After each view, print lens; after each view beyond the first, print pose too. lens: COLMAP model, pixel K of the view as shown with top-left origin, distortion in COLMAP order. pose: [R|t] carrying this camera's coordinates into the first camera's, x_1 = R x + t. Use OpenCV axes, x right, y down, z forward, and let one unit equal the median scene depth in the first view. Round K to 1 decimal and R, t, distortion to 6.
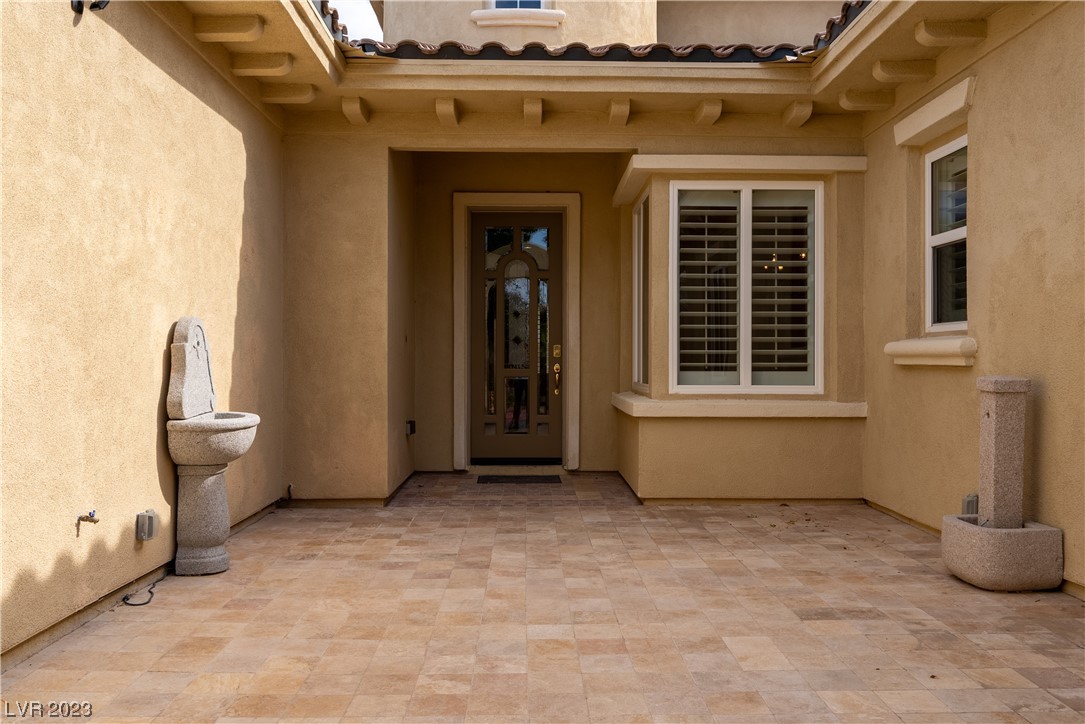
lens RADIAL K [[935.7, 0, 540.0], [0, 935.7, 356.4], [0, 0, 1]] dist [-0.007745, -0.003043]
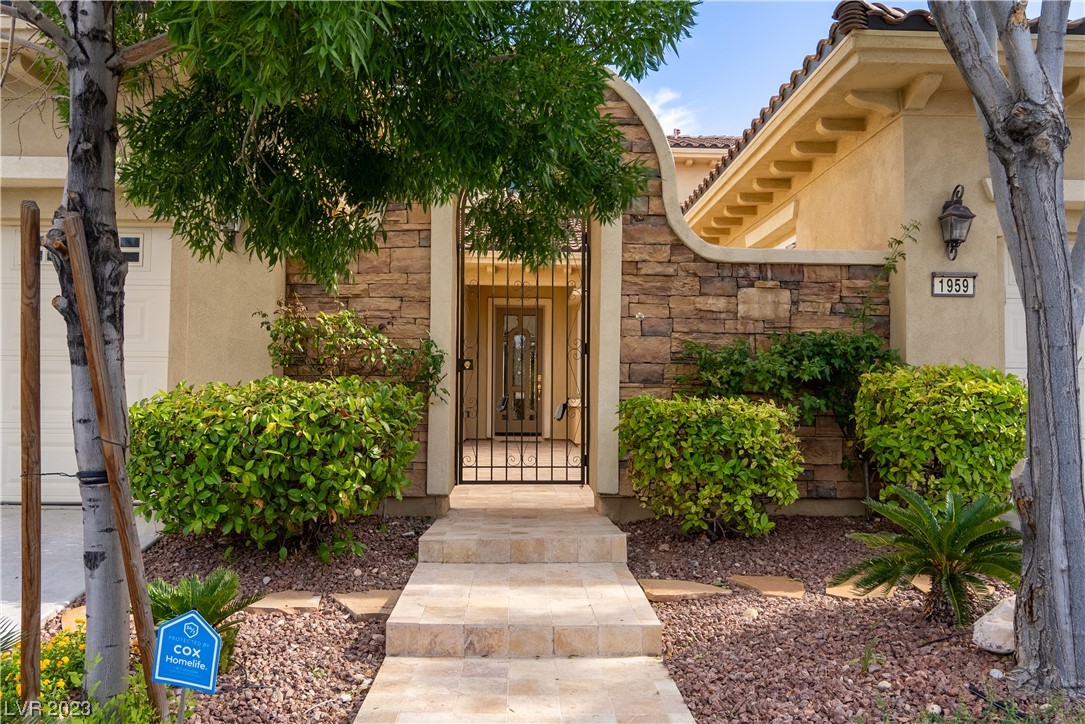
lens RADIAL K [[905.7, 0, 546.5], [0, 905.7, 360.3], [0, 0, 1]] dist [-0.002542, -0.001547]
pose [[0.999923, 0.005154, -0.011281, 0.053797], [-0.004794, 0.999487, 0.031668, -0.104175], [0.011438, -0.031611, 0.999435, -0.907125]]
